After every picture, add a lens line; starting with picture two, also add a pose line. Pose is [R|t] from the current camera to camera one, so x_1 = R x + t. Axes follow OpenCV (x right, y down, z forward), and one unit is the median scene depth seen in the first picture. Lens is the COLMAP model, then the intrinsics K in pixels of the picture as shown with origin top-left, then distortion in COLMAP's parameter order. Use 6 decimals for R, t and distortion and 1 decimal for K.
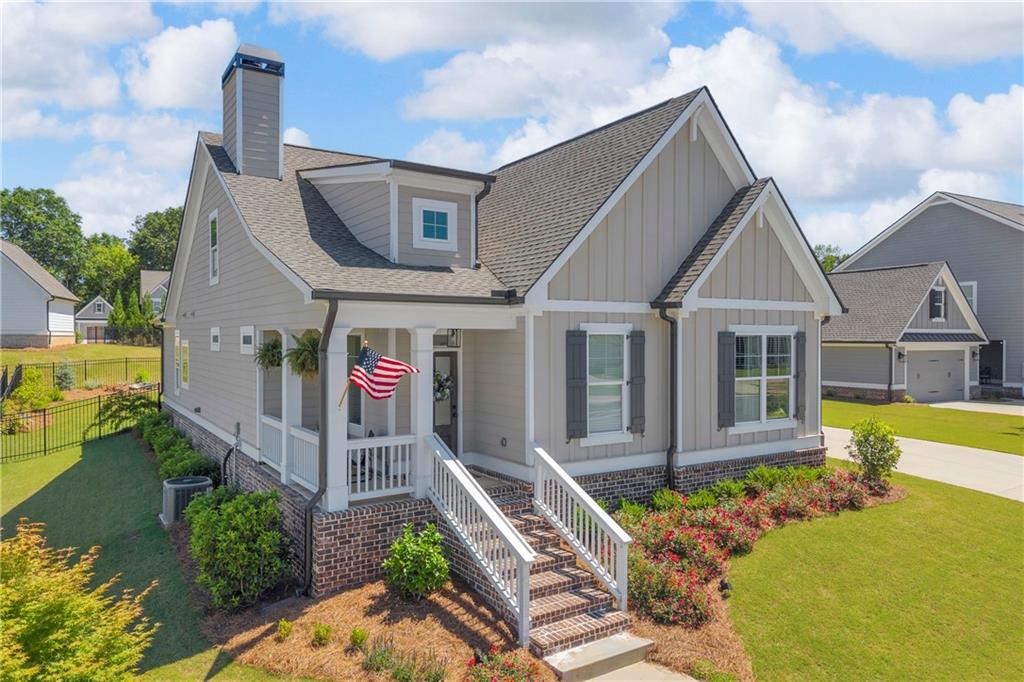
lens RADIAL K [[704.7, 0, 512.0], [0, 704.7, 341.0], [0, 0, 1]] dist [-0.006746, -0.005843]
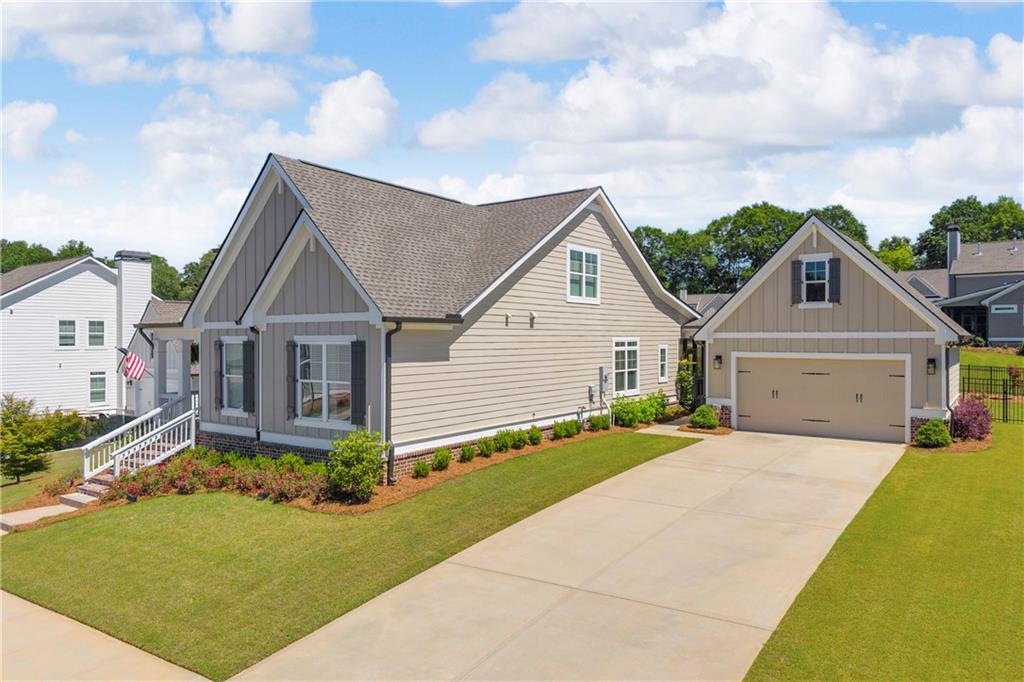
lens RADIAL K [[704.7, 0, 512.0], [0, 704.7, 341.0], [0, 0, 1]] dist [-0.006746, -0.005843]
pose [[0.366738, 0.000866, -0.930324, 1.588594], [0.000502, 0.999999, 0.001129, -0.015025], [0.930324, -0.000881, 0.366737, 0.901666]]
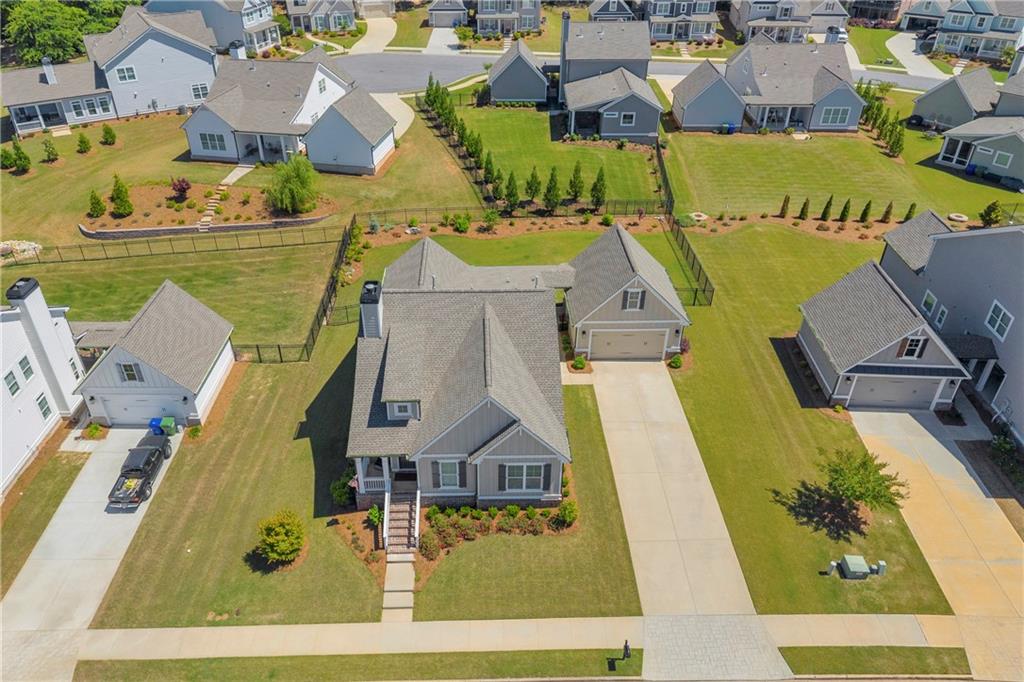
lens RADIAL K [[703.6, 0, 508.7], [0, 703.6, 313.8], [0, 0, 1]] dist [0.000727, -0.001182]
pose [[0.850340, 0.279599, -0.445810, 1.334845], [-0.009737, 0.855386, 0.517900, -1.853281], [0.526144, -0.436050, 0.730091, -0.663044]]
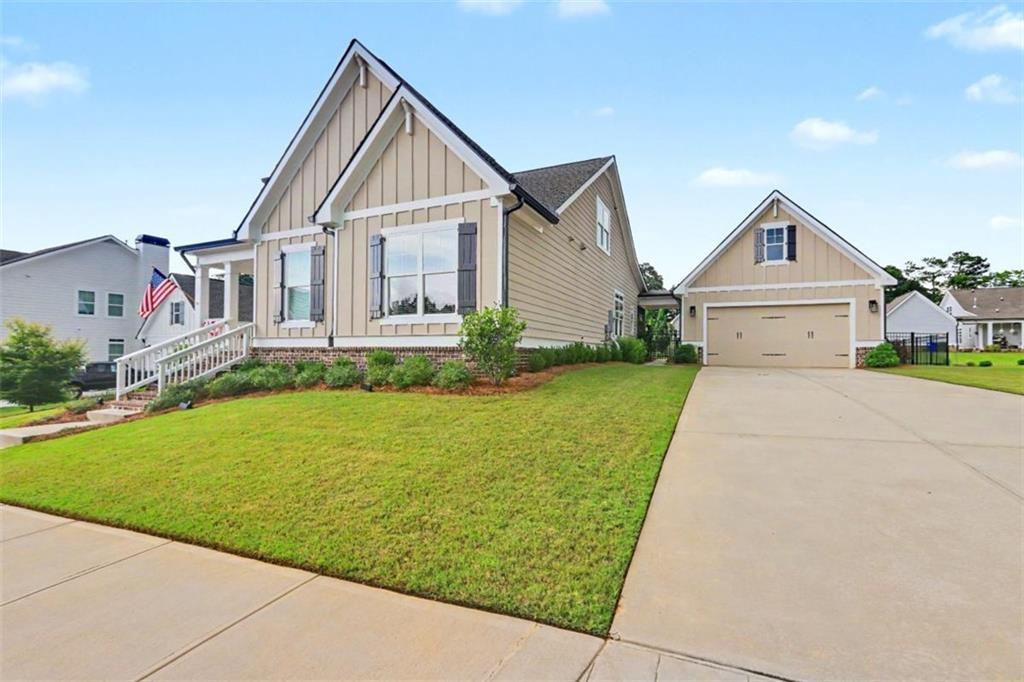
lens RADIAL K [[469.0, 0, 510.8], [0, 469.0, 345.7], [0, 0, 1]] dist [-0.012073, -0.000144]
pose [[0.532117, -0.015883, -0.846522, 1.062086], [-0.003968, 0.999766, -0.021253, 0.180916], [0.846662, 0.014668, 0.531929, 0.776477]]
